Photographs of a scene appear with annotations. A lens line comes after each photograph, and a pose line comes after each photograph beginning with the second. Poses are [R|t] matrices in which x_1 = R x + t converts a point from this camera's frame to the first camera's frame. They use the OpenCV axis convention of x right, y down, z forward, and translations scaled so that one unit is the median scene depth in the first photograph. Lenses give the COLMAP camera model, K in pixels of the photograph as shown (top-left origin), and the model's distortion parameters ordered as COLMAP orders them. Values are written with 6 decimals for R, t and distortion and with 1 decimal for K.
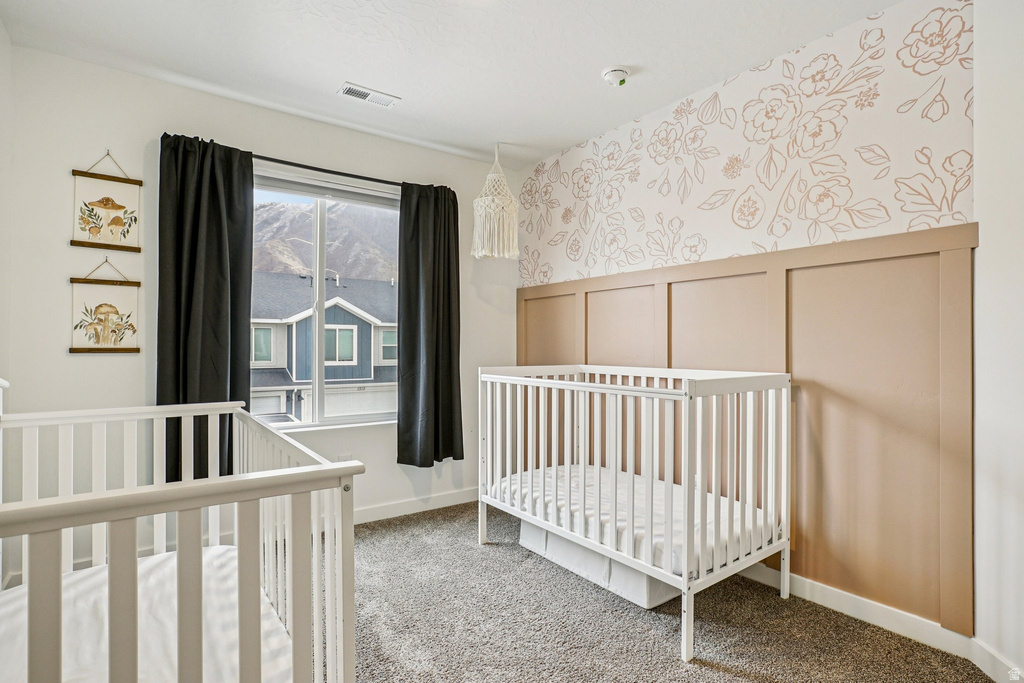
lens RADIAL K [[516.5, 0, 512.0], [0, 516.5, 341.5], [0, 0, 1]] dist [-0.022517, 0.000308]
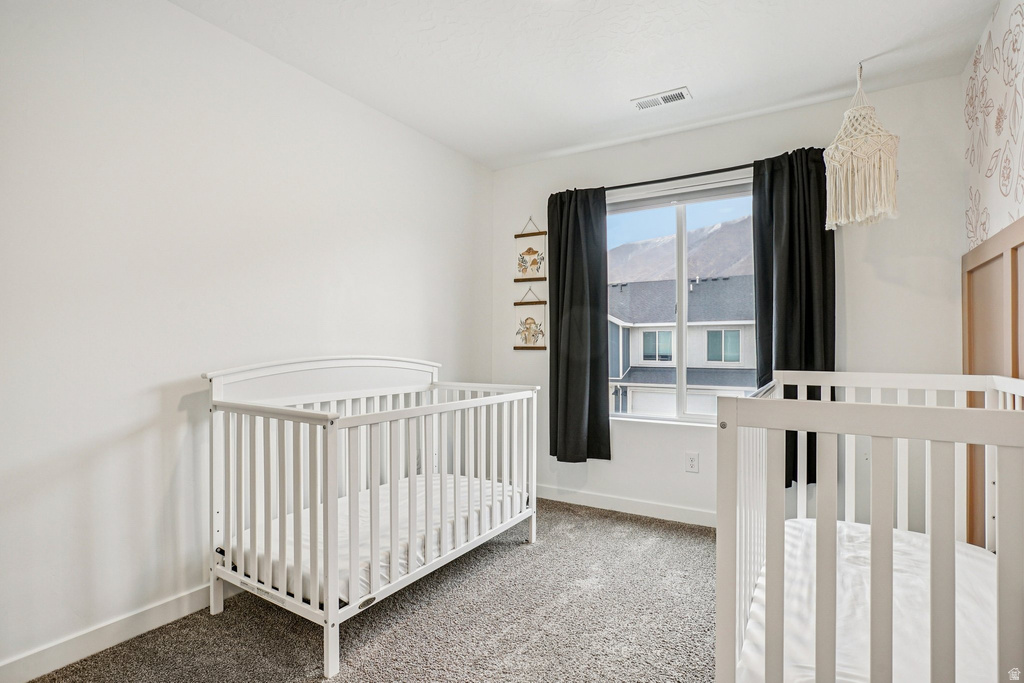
lens RADIAL K [[495.0, 0, 512.0], [0, 495.0, 341.5], [0, 0, 1]] dist [-0.052705, 0.020051]
pose [[0.374494, -0.011217, -0.927162, 0.539633], [0.003707, 0.999937, -0.010600, 0.012468], [0.927222, 0.000533, 0.374512, 0.390859]]
